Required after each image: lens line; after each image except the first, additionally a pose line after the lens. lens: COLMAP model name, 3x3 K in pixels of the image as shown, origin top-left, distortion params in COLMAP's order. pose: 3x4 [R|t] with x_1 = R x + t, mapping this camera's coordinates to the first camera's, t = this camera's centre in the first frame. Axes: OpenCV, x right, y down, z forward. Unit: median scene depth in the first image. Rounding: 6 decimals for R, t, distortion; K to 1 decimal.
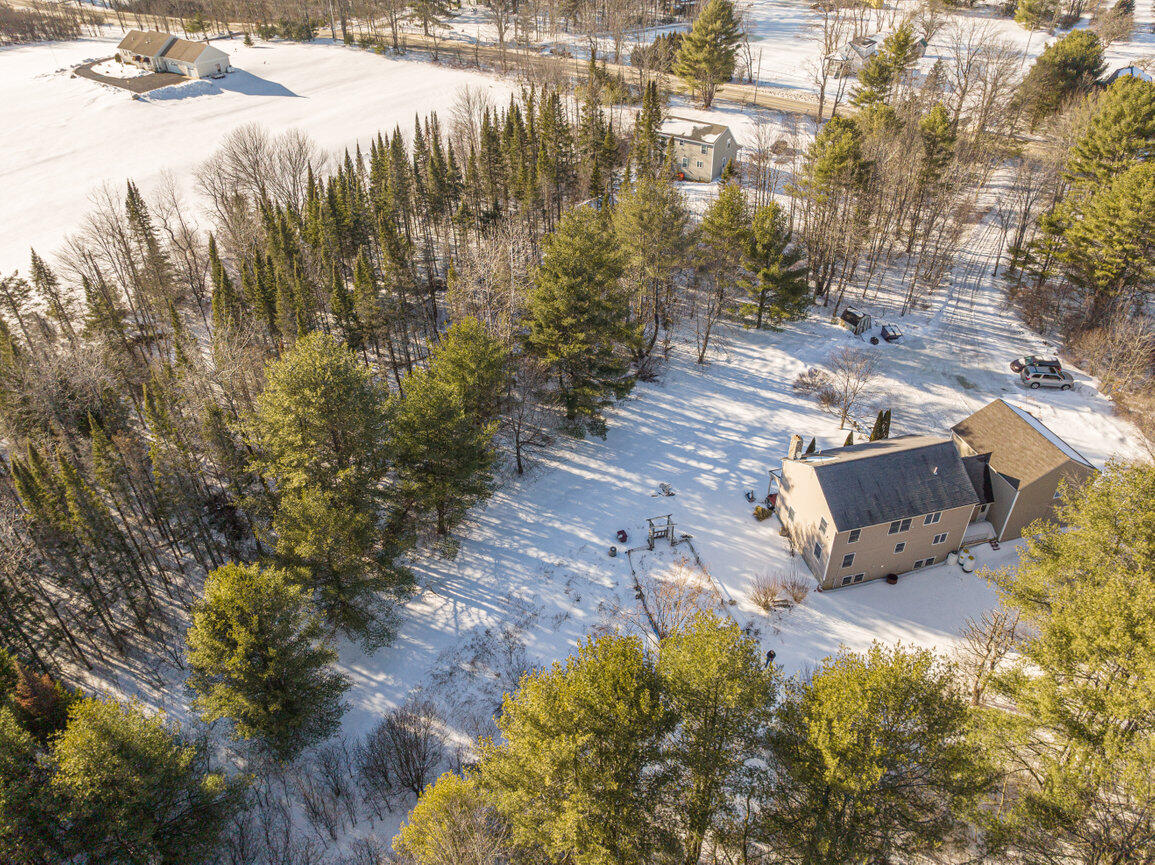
lens RADIAL K [[813.8, 0, 578.8], [0, 813.8, 429.6], [0, 0, 1]] dist [-0.011991, -0.000260]
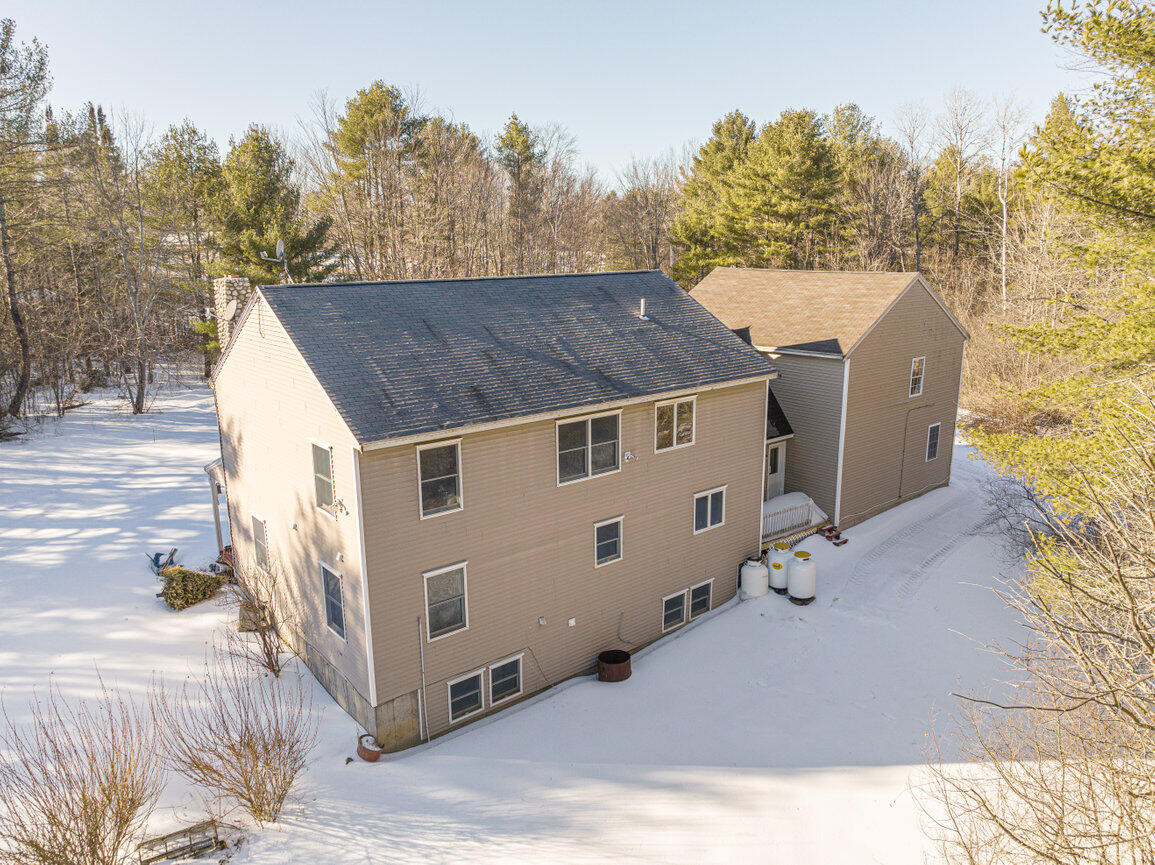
lens RADIAL K [[813.8, 0, 581.3], [0, 813.8, 433.7], [0, 0, 1]] dist [-0.011991, -0.000260]
pose [[0.911715, -0.083843, 0.402177, 0.262319], [0.241329, 0.901545, -0.359133, 0.213915], [-0.332470, 0.424484, 0.842186, 0.717208]]
